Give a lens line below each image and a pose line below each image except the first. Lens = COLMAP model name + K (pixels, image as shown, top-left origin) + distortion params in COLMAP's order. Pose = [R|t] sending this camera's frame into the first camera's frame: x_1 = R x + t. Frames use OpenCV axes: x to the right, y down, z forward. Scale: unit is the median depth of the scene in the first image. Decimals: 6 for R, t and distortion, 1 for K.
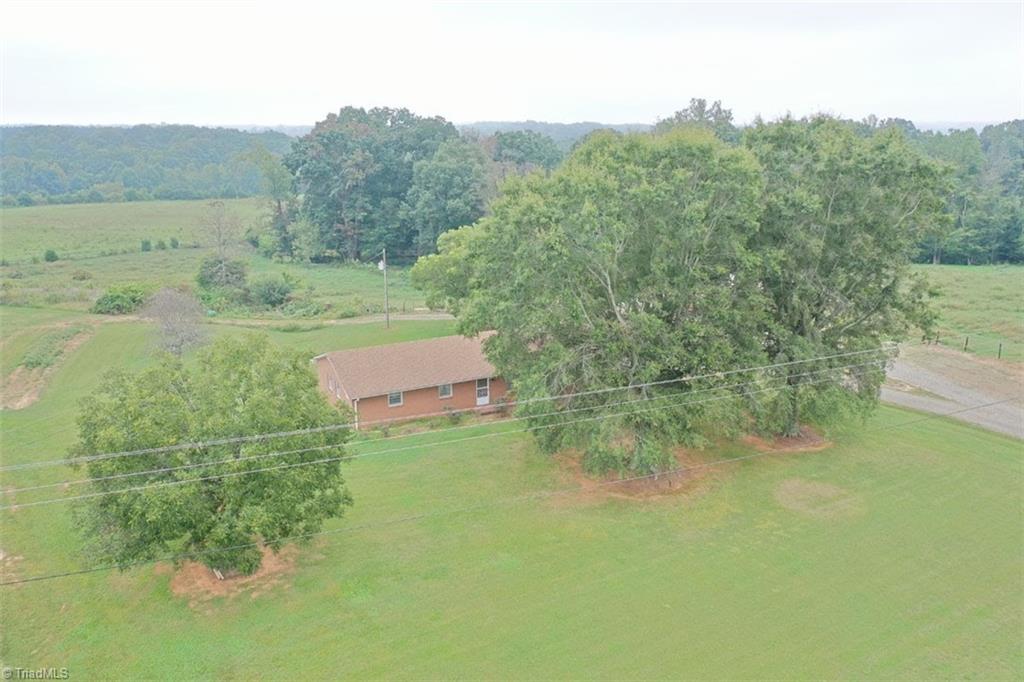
lens RADIAL K [[800.9, 0, 514.5], [0, 800.9, 338.4], [0, 0, 1]] dist [0.001329, -0.004385]
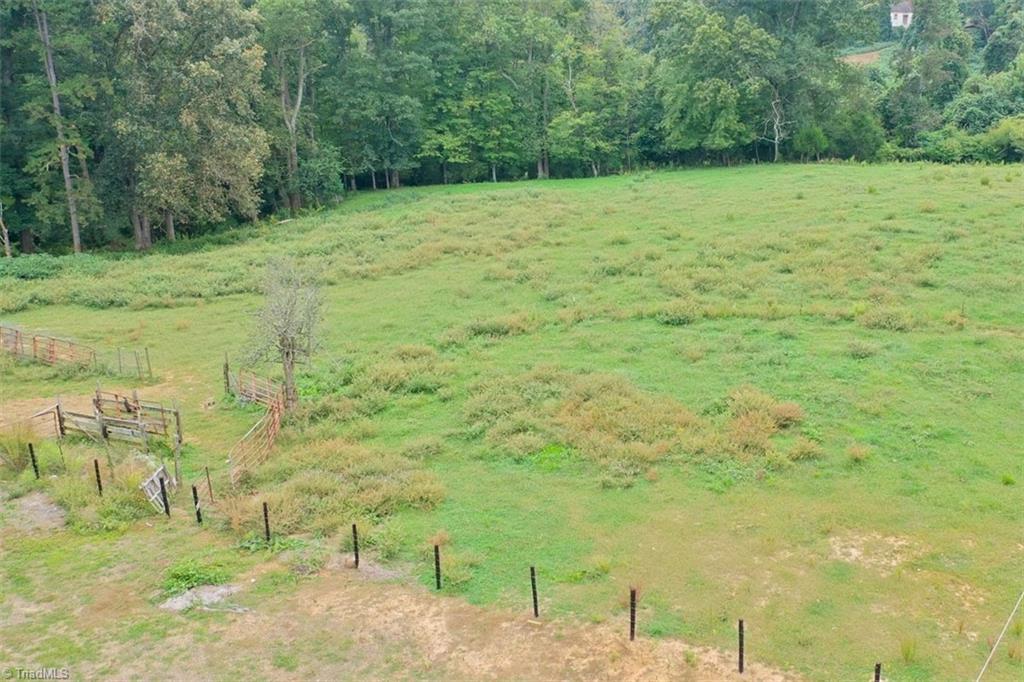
lens RADIAL K [[800.9, 0, 515.3], [0, 800.9, 336.9], [0, 0, 1]] dist [0.001329, -0.004385]
pose [[0.897924, -0.153180, 0.412635, 0.296365], [0.155660, 0.987419, 0.027826, -0.009933], [-0.411706, 0.039246, 0.910471, 0.562772]]
